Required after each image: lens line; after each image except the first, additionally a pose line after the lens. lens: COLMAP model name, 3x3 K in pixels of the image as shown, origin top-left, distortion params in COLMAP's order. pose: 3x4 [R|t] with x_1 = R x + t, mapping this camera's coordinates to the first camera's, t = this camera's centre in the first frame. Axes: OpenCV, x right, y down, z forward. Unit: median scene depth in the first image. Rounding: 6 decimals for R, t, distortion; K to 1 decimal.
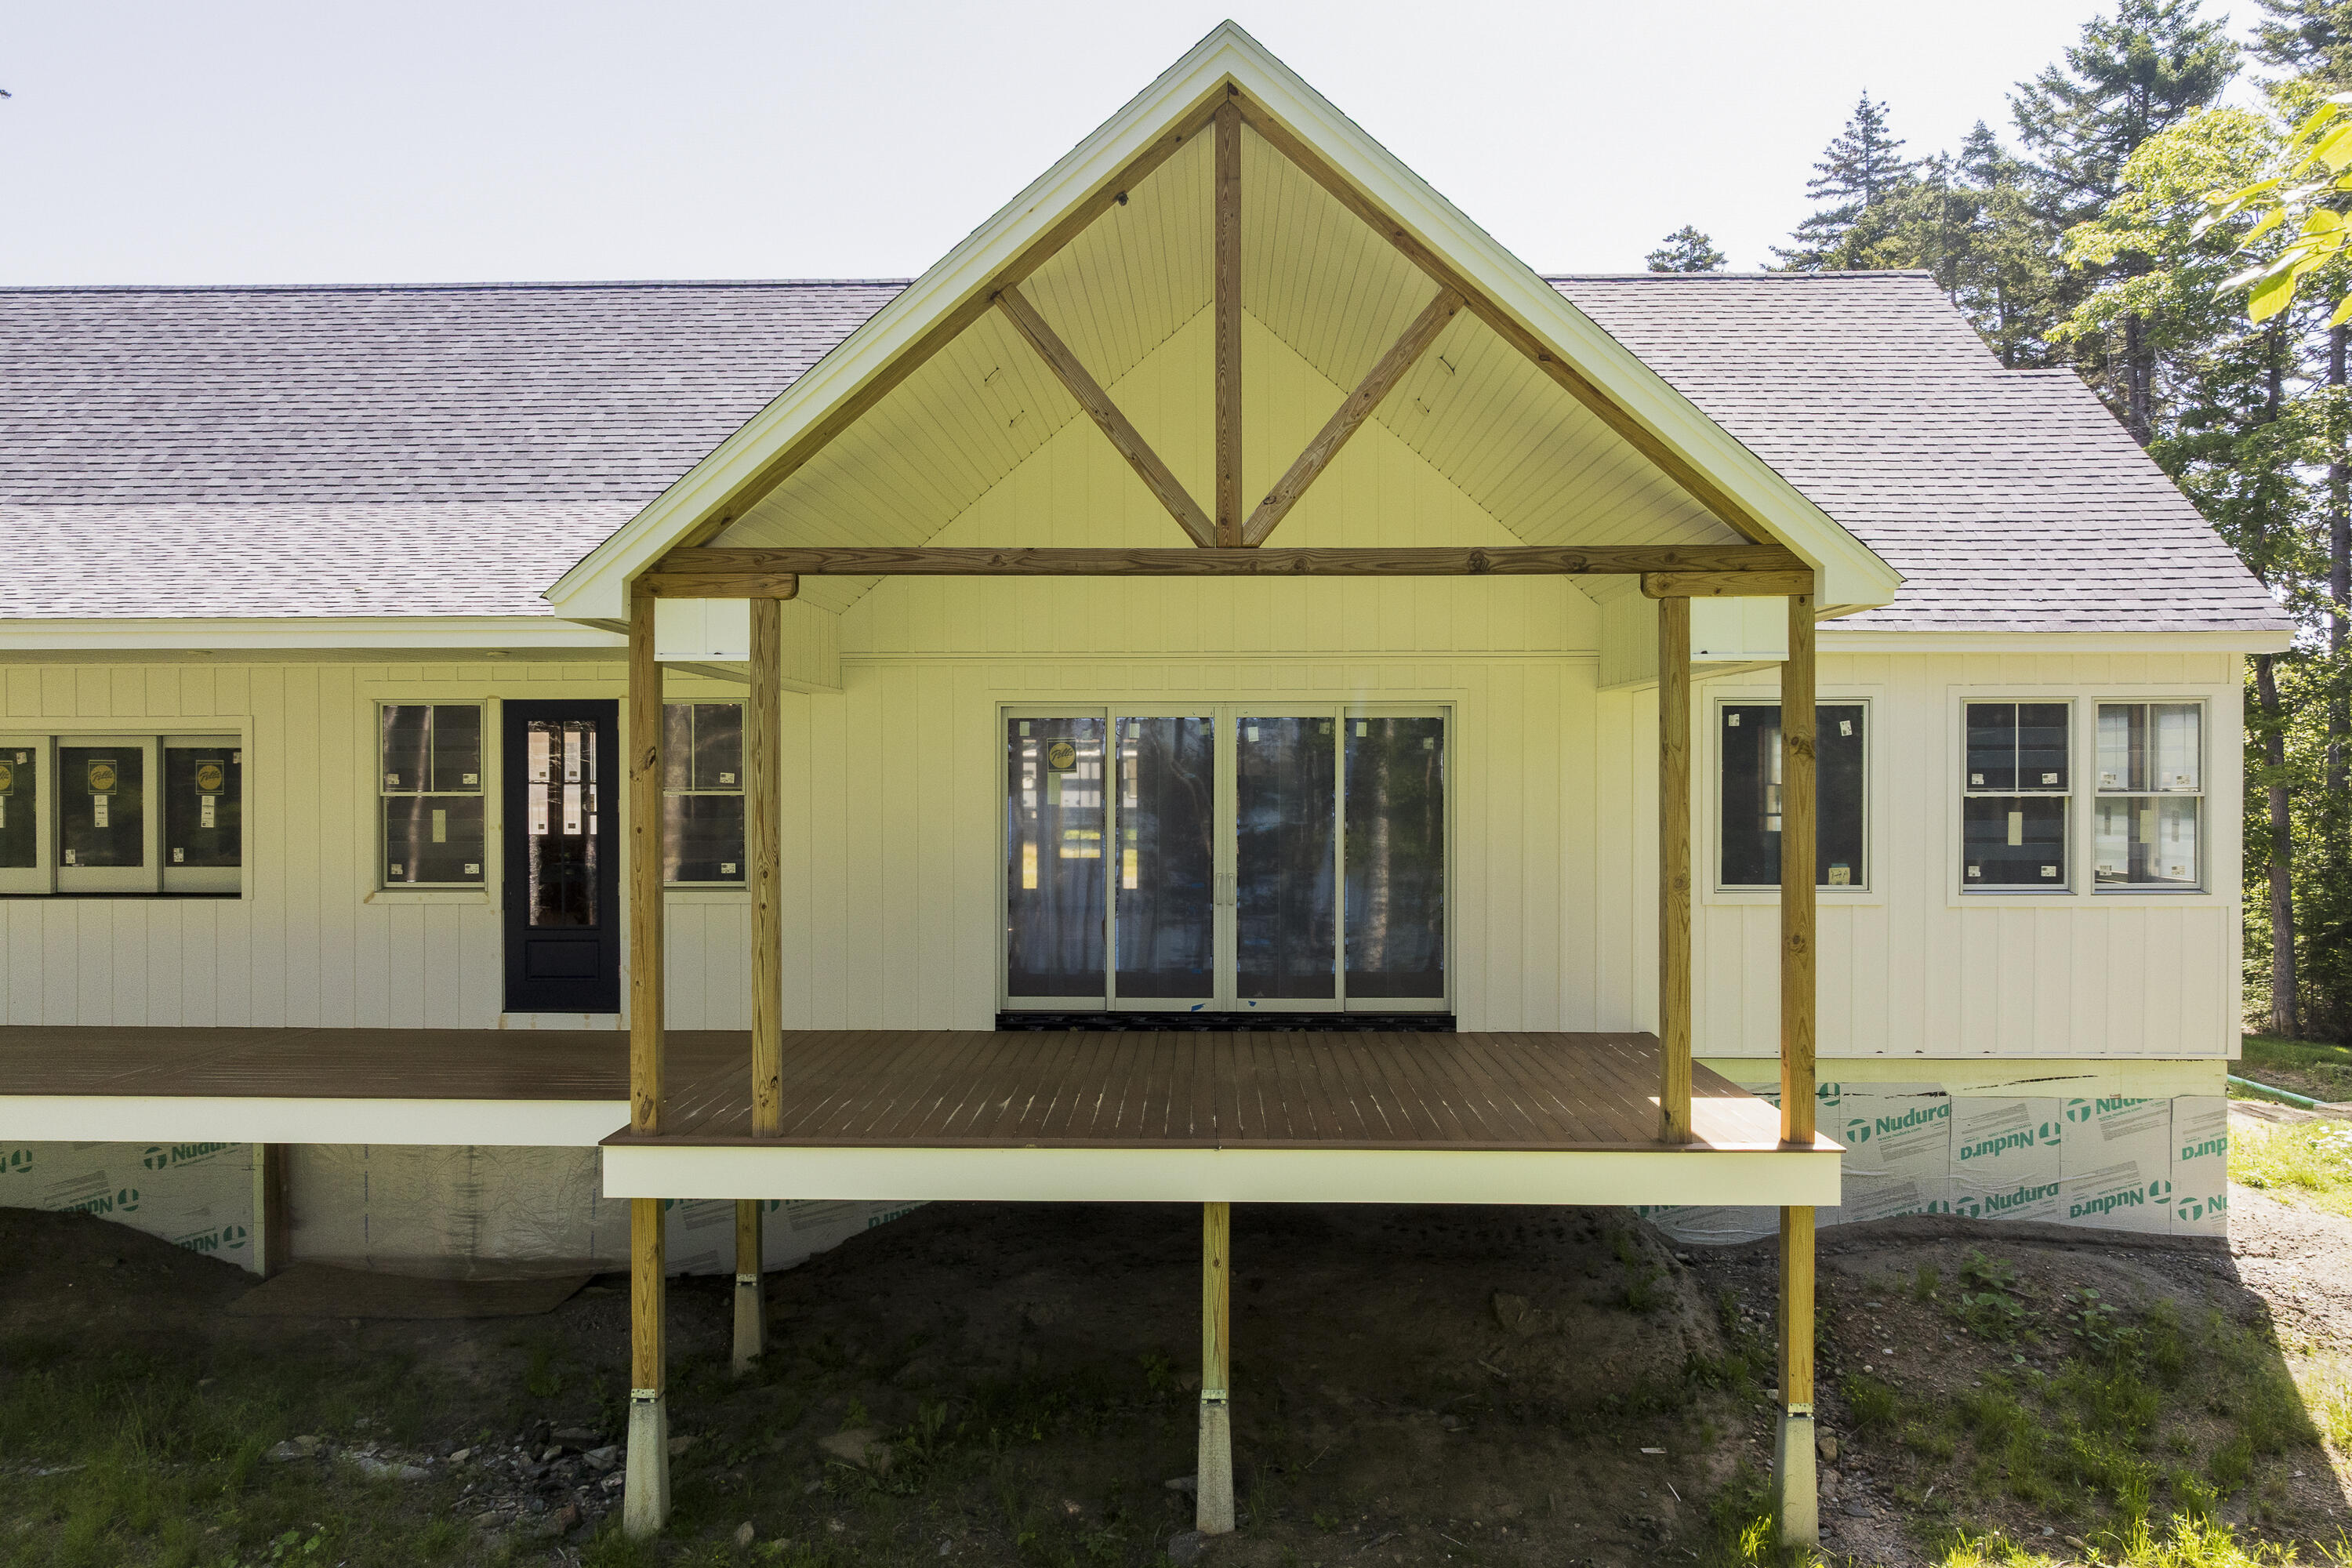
lens RADIAL K [[1672.6, 0, 1176.0], [0, 1672.6, 784.0], [0, 0, 1]] dist [-0.006878, 0.001715]
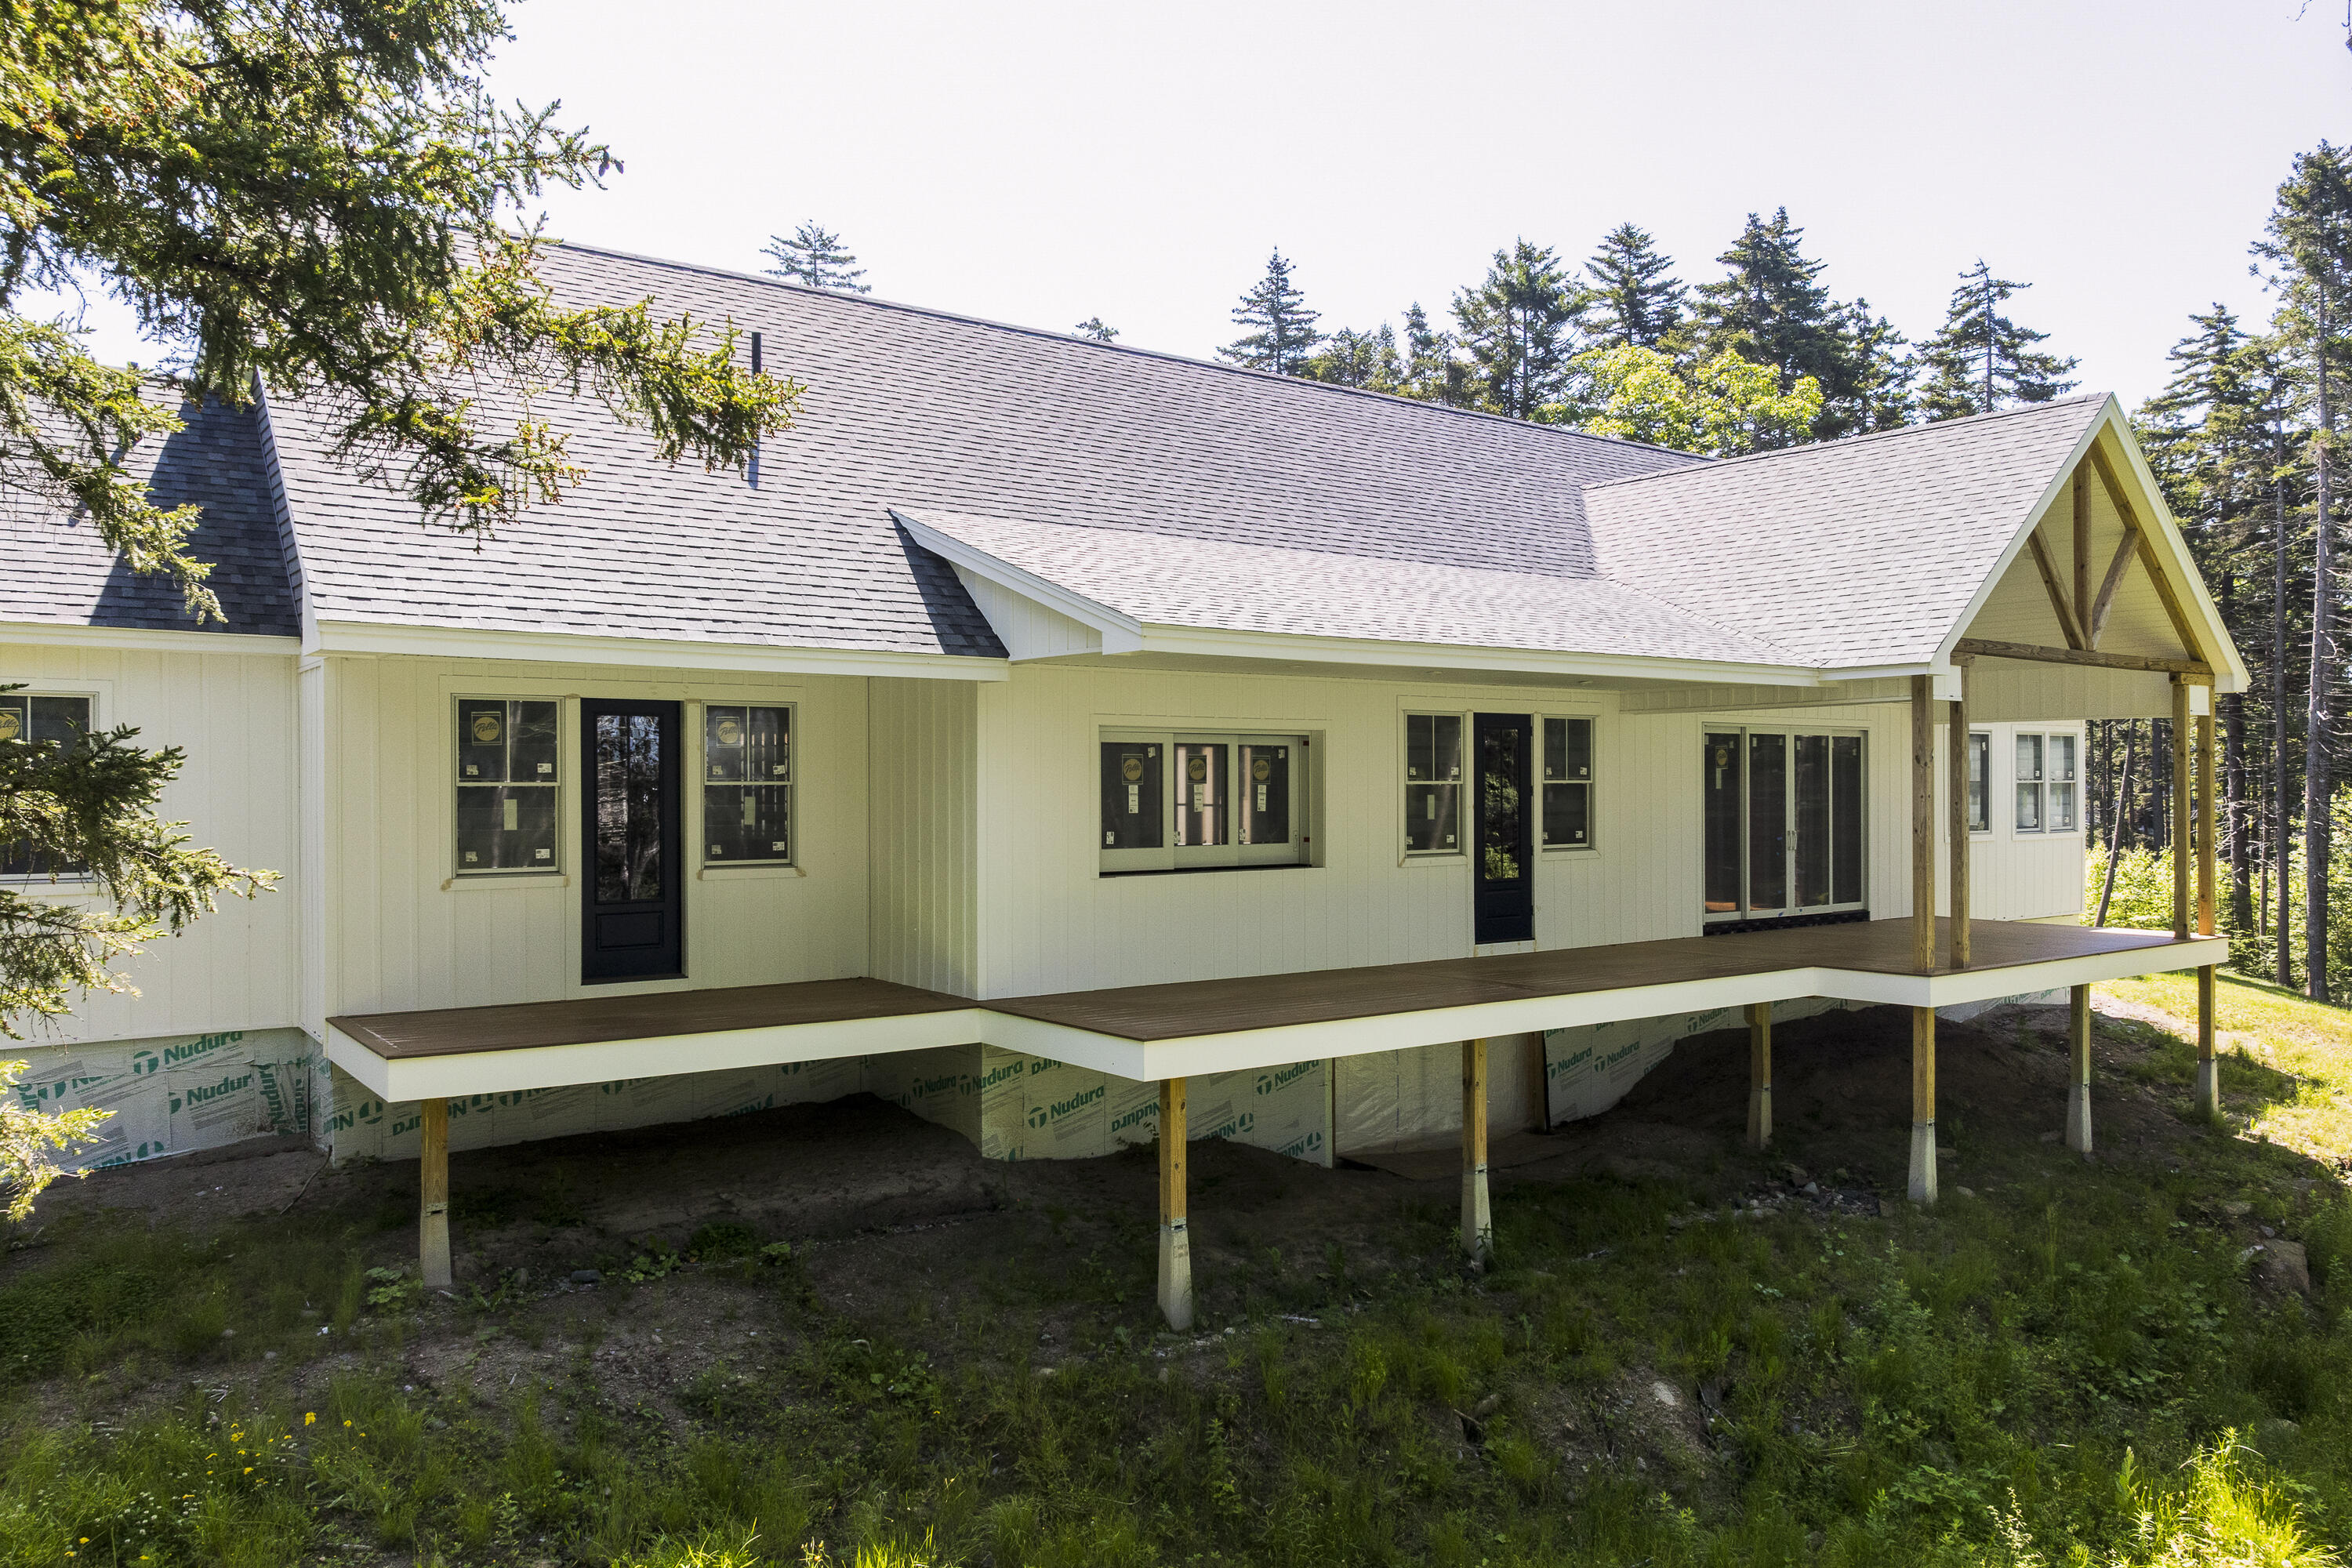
lens RADIAL K [[1580.2, 0, 1176.0], [0, 1580.2, 784.0], [0, 0, 1]] dist [0.001805, -0.001528]
pose [[0.807586, -0.003128, 0.589741, -1.328218], [-0.001004, 0.999977, 0.006679, -0.001145], [-0.589749, -0.005986, 0.807565, 0.114750]]
